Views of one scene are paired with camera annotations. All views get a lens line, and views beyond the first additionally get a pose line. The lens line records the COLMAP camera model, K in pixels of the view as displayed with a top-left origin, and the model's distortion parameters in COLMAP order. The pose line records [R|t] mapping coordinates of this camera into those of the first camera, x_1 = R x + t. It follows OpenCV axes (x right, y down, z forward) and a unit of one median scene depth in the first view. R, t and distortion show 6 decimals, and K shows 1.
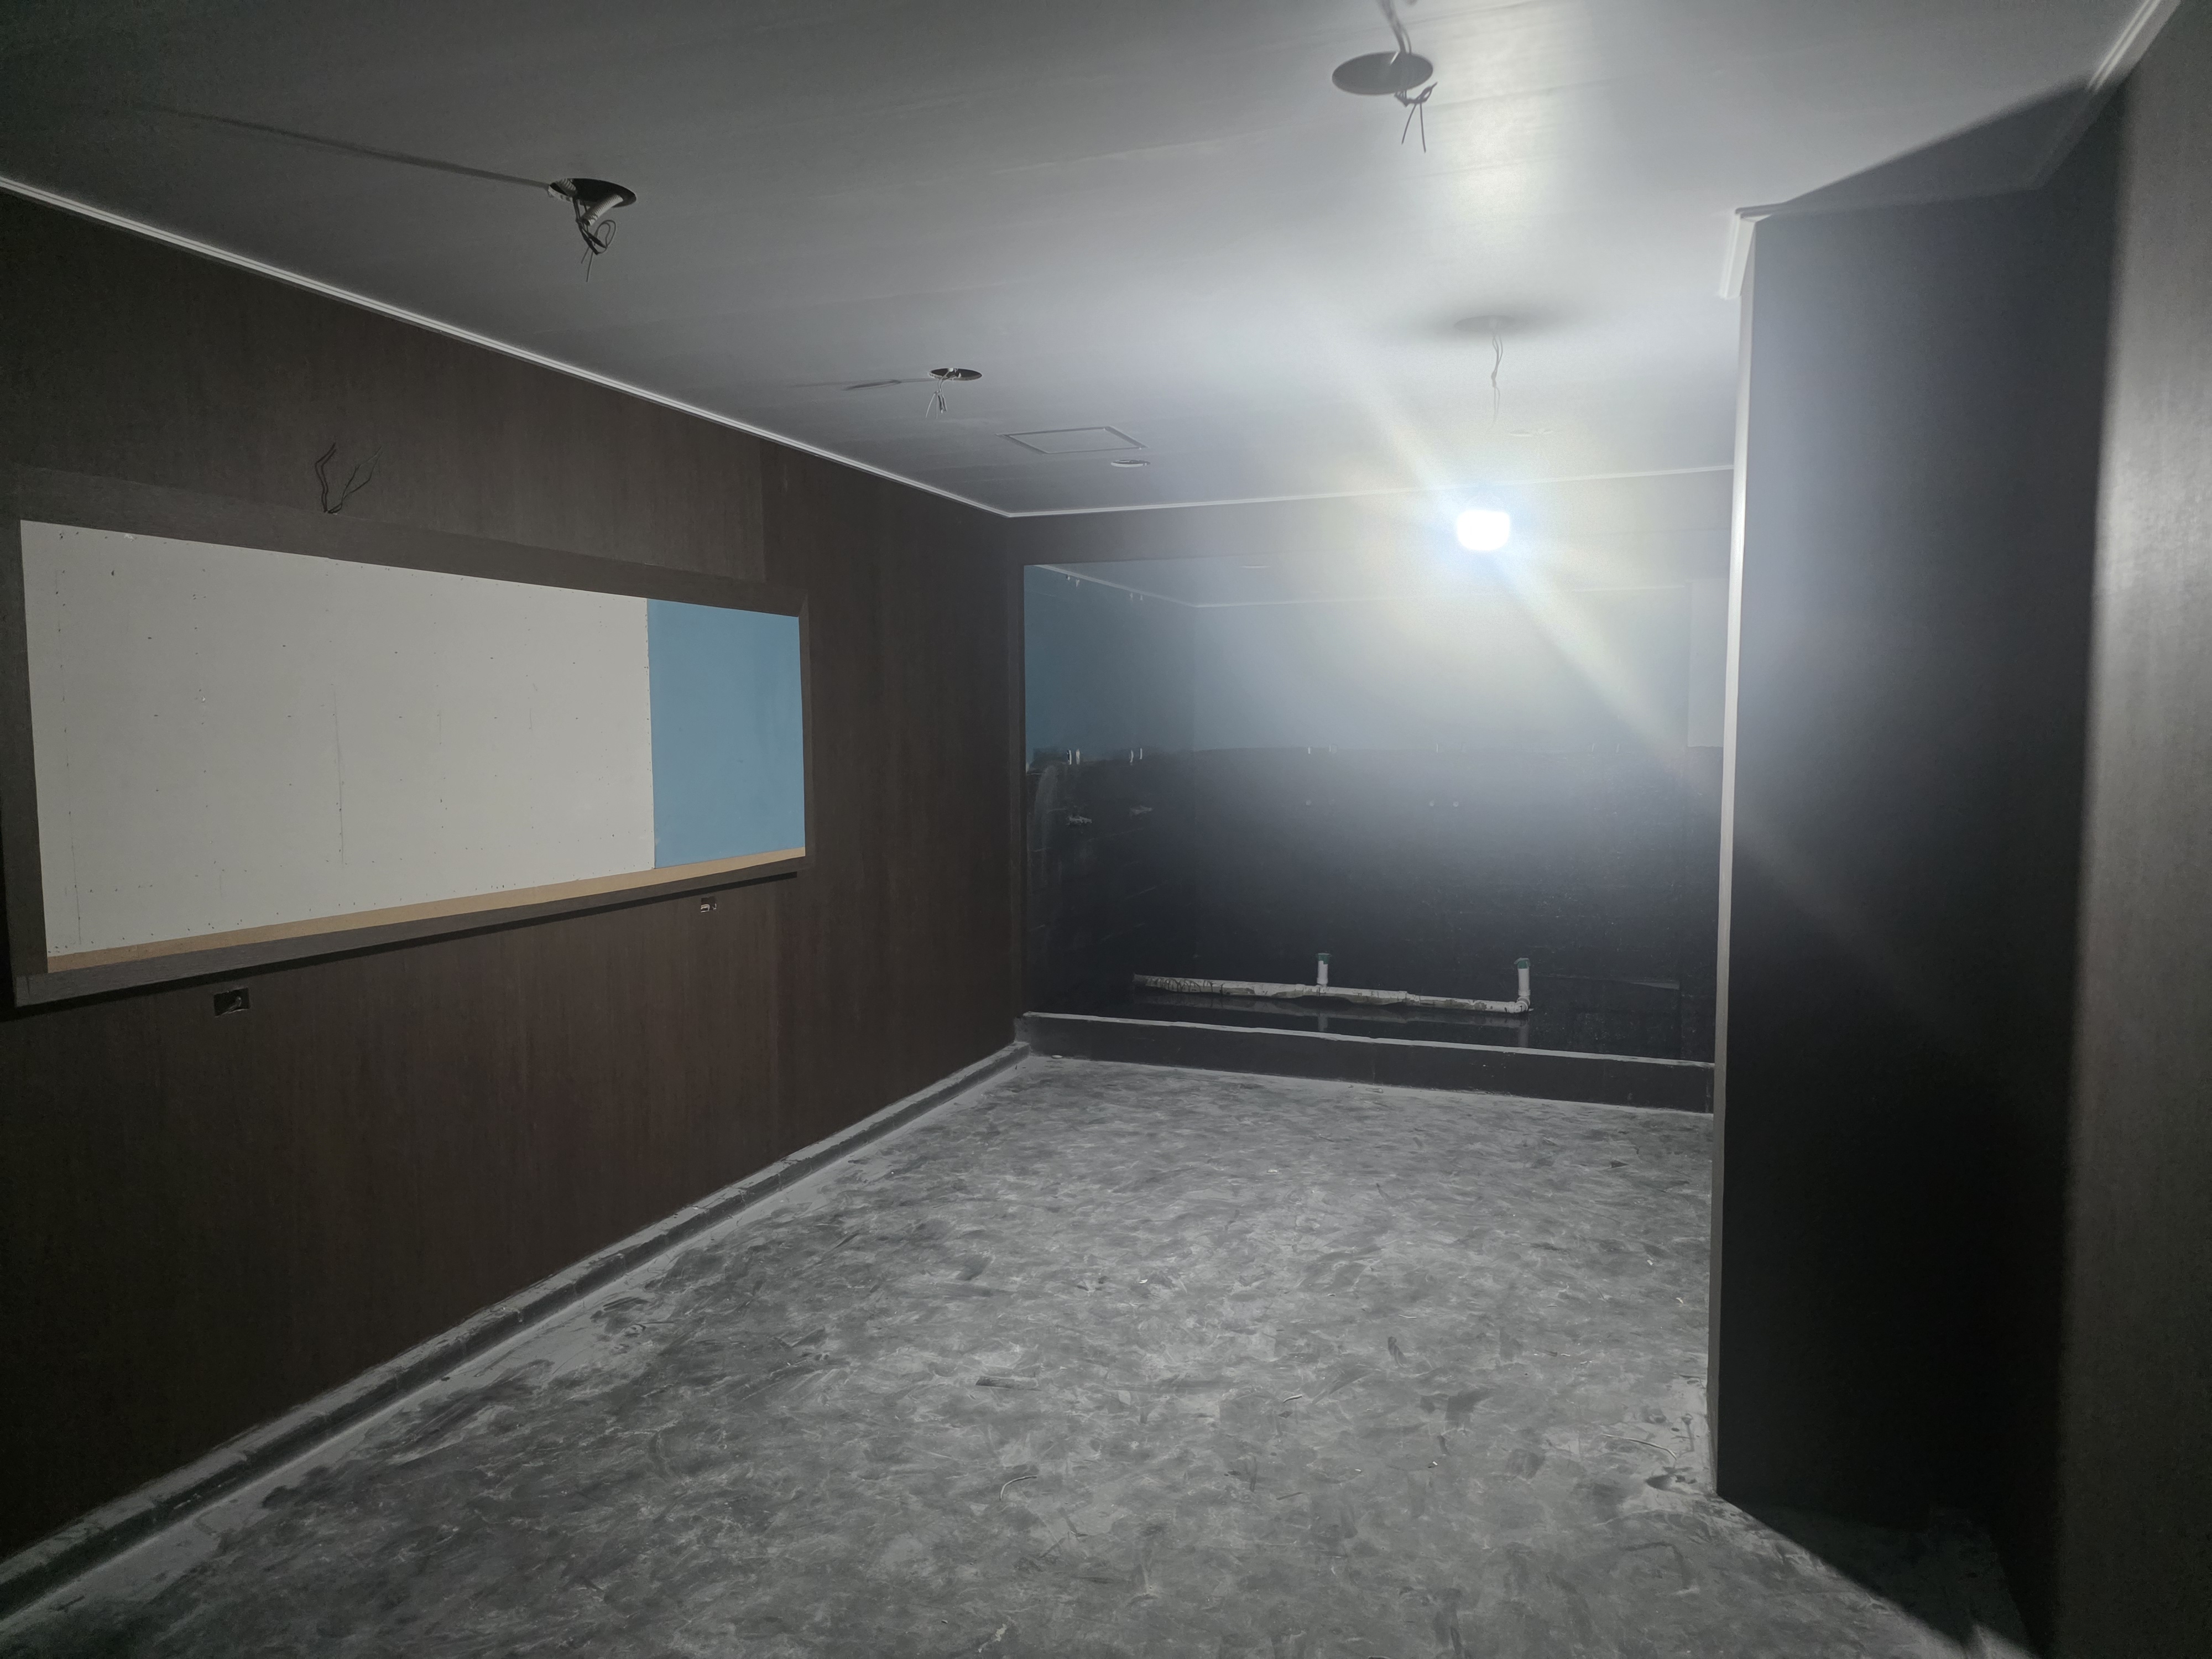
lens RADIAL K [[1441.2, 0, 1119.5], [0, 1441.2, 835.0], [0, 0, 1]] dist [0.059913, -0.031801]
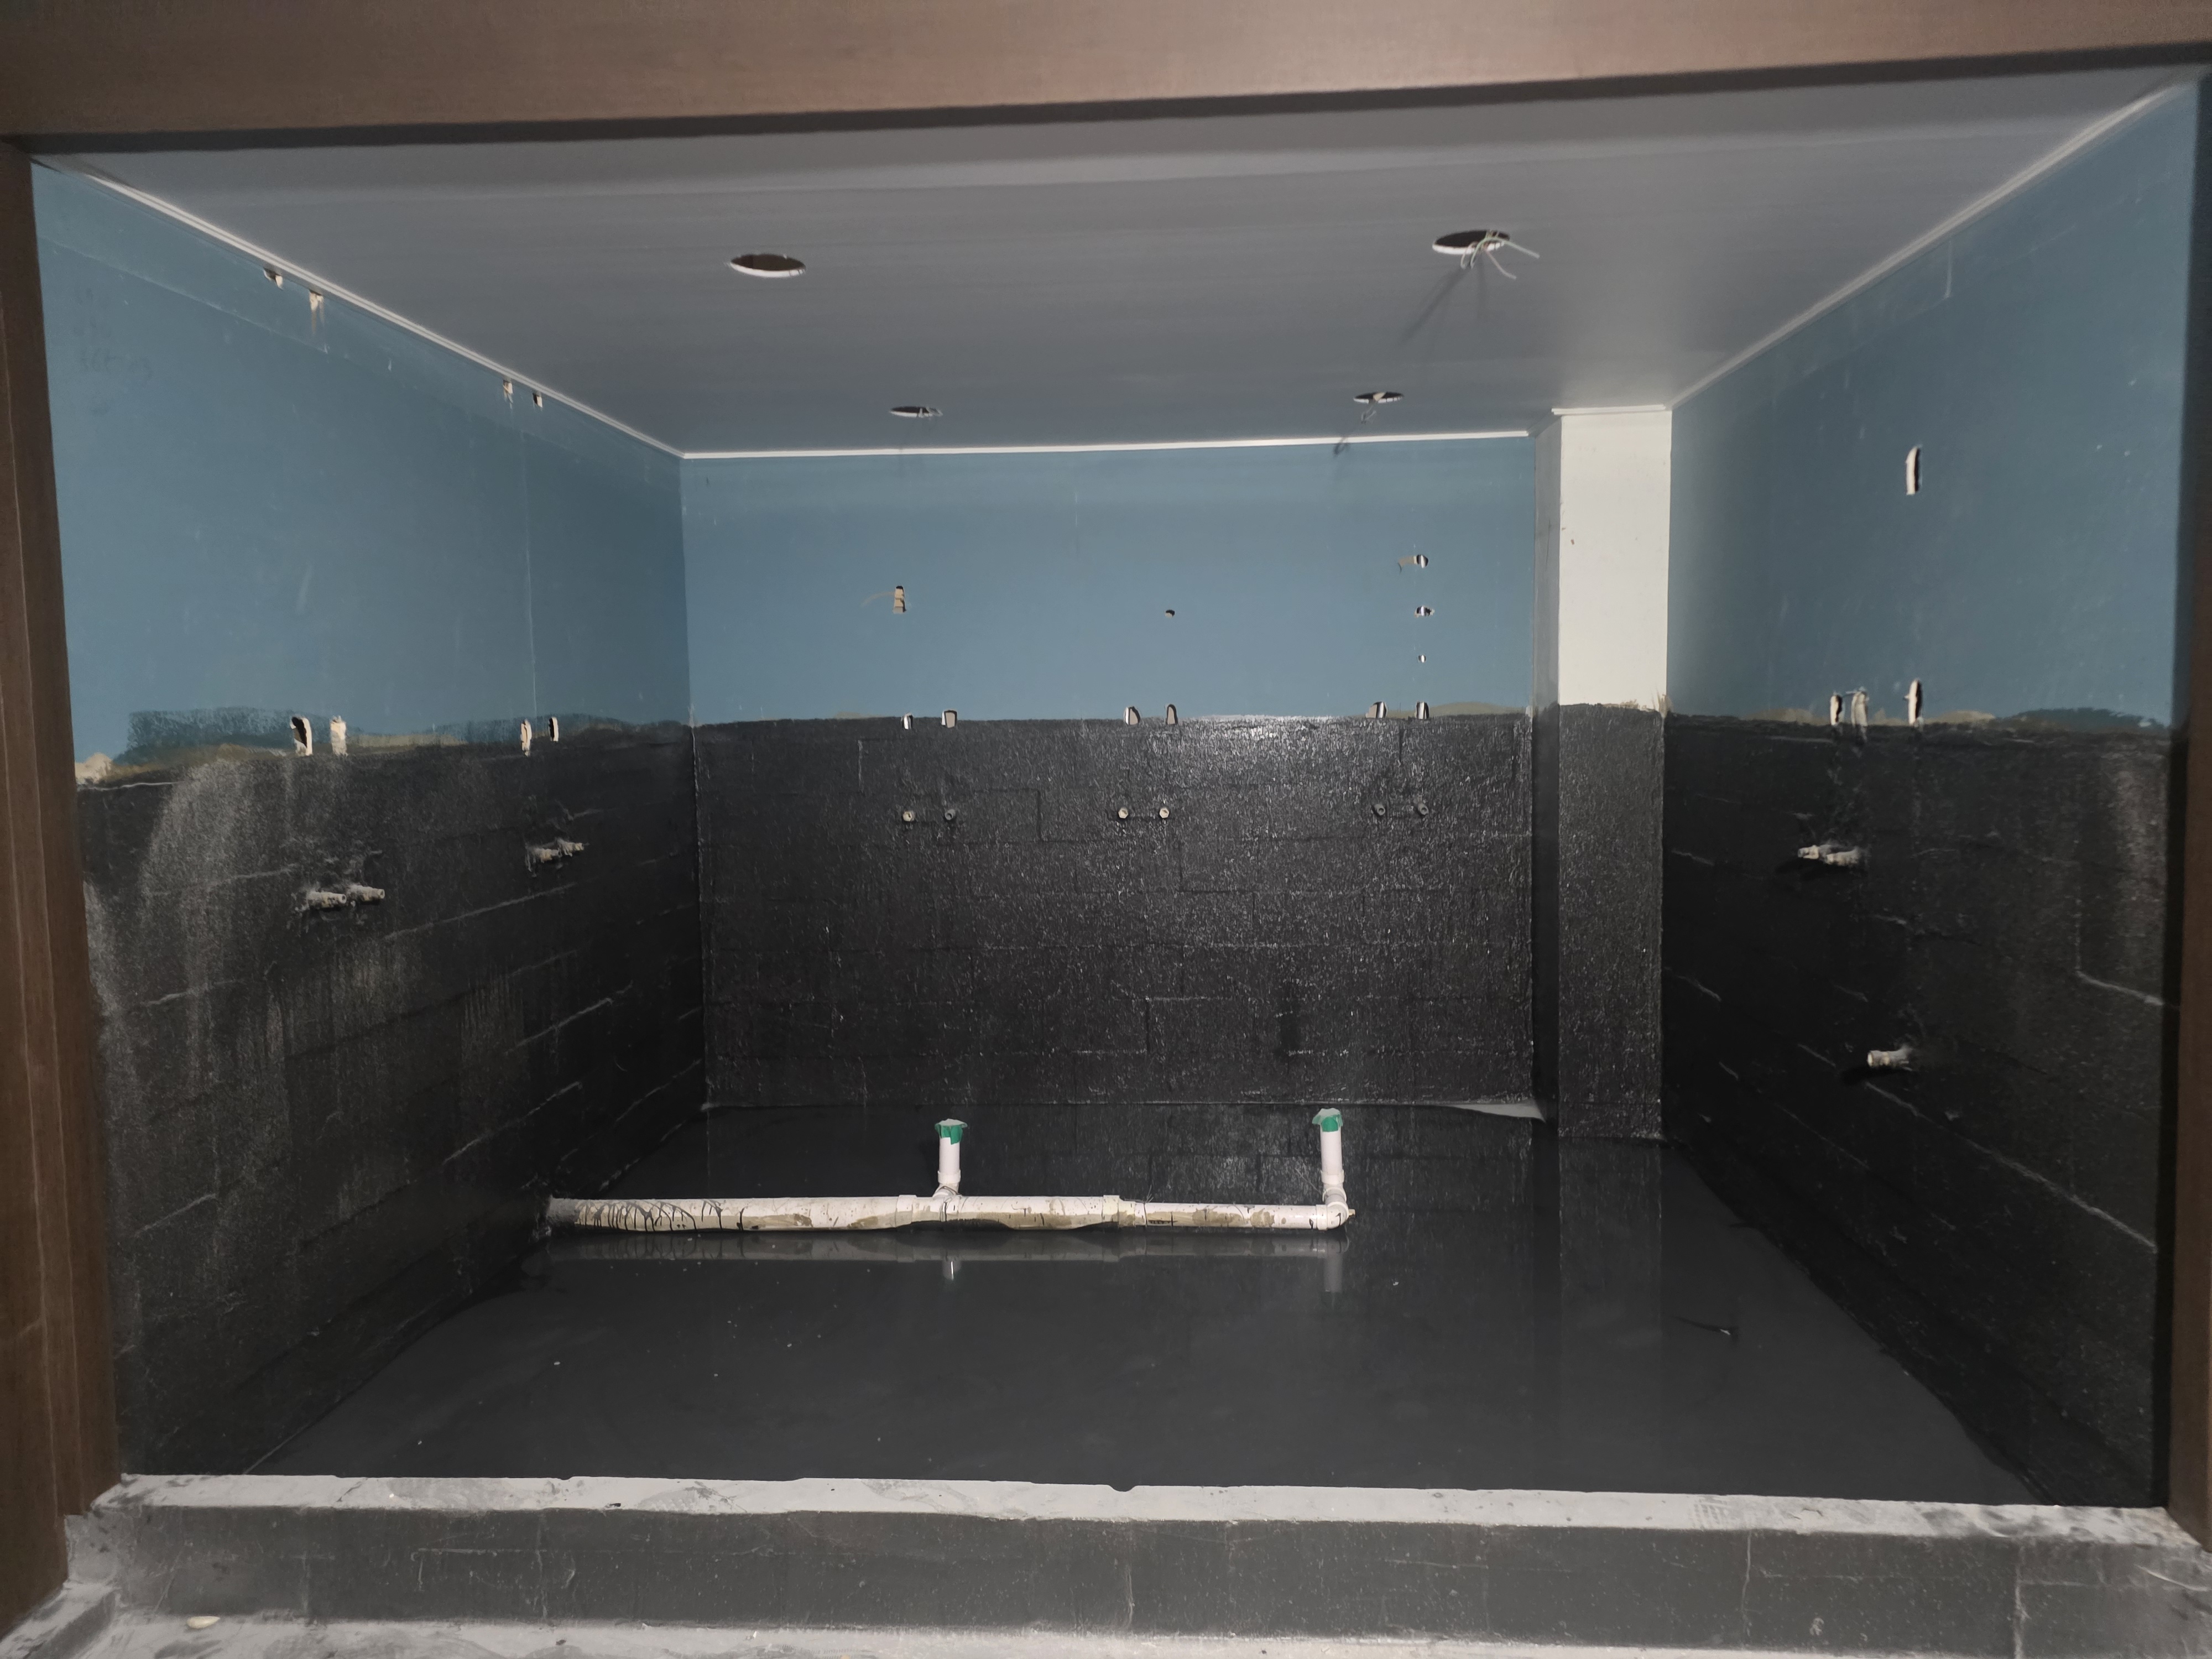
lens RADIAL K [[1441.2, 0, 1119.5], [0, 1441.2, 835.0], [0, 0, 1]] dist [0.059913, -0.031801]
pose [[0.957271, -0.030618, 0.287567, 0.057531], [0.027192, 0.999504, 0.015901, -0.025644], [-0.287911, -0.007402, 0.957629, 0.513924]]
